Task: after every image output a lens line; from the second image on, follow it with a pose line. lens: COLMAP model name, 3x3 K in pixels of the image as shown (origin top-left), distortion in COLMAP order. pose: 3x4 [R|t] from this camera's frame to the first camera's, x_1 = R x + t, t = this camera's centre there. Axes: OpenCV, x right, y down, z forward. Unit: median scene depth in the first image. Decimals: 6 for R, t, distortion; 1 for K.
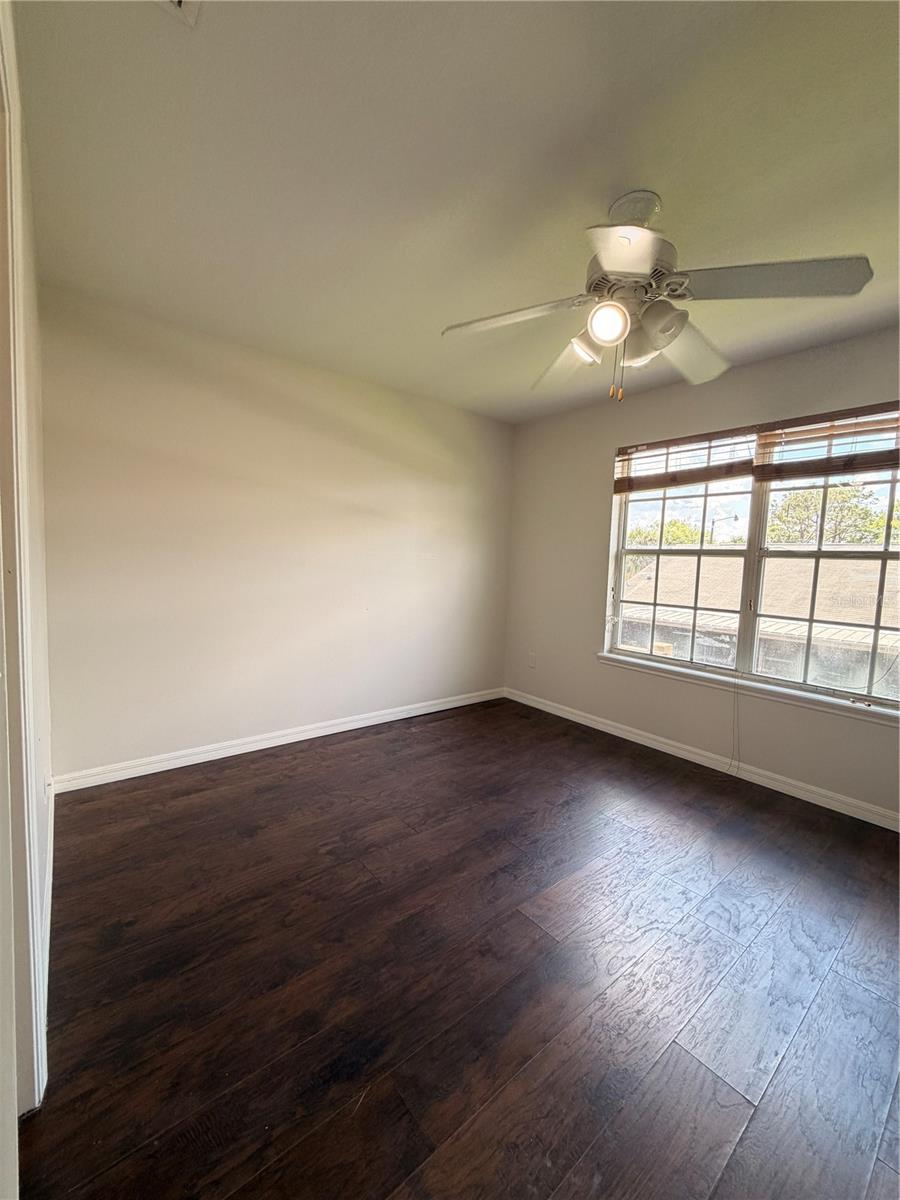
lens RADIAL K [[479.9, 0, 448.7], [0, 479.9, 598.4], [0, 0, 1]] dist [0.002519, 0.000051]
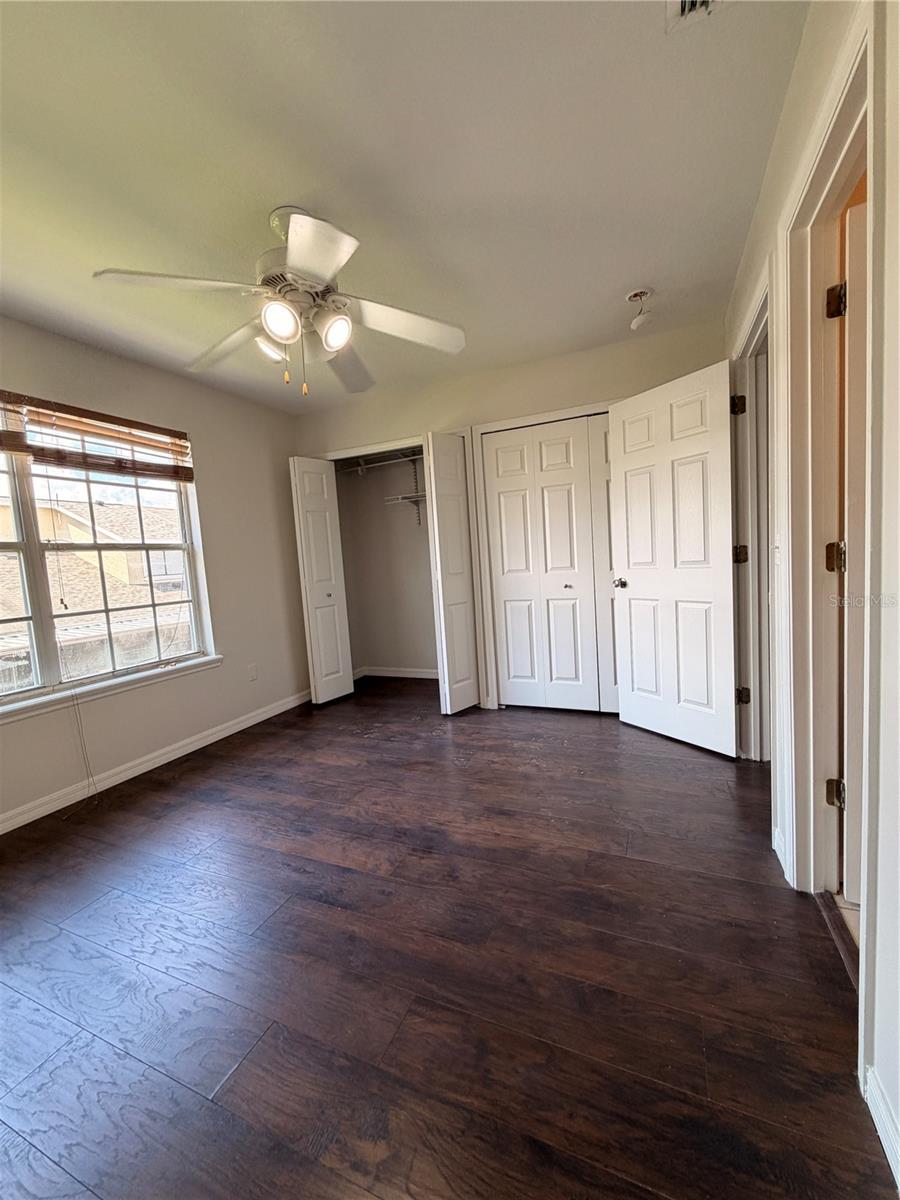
lens RADIAL K [[479.9, 0, 446.9], [0, 479.9, 600.5], [0, 0, 1]] dist [0.002519, 0.000051]
pose [[-0.450883, -0.088427, 0.888192, -0.511553], [0.113438, 0.981335, 0.155286, -0.054624], [-0.885345, 0.170771, -0.432437, 0.812577]]
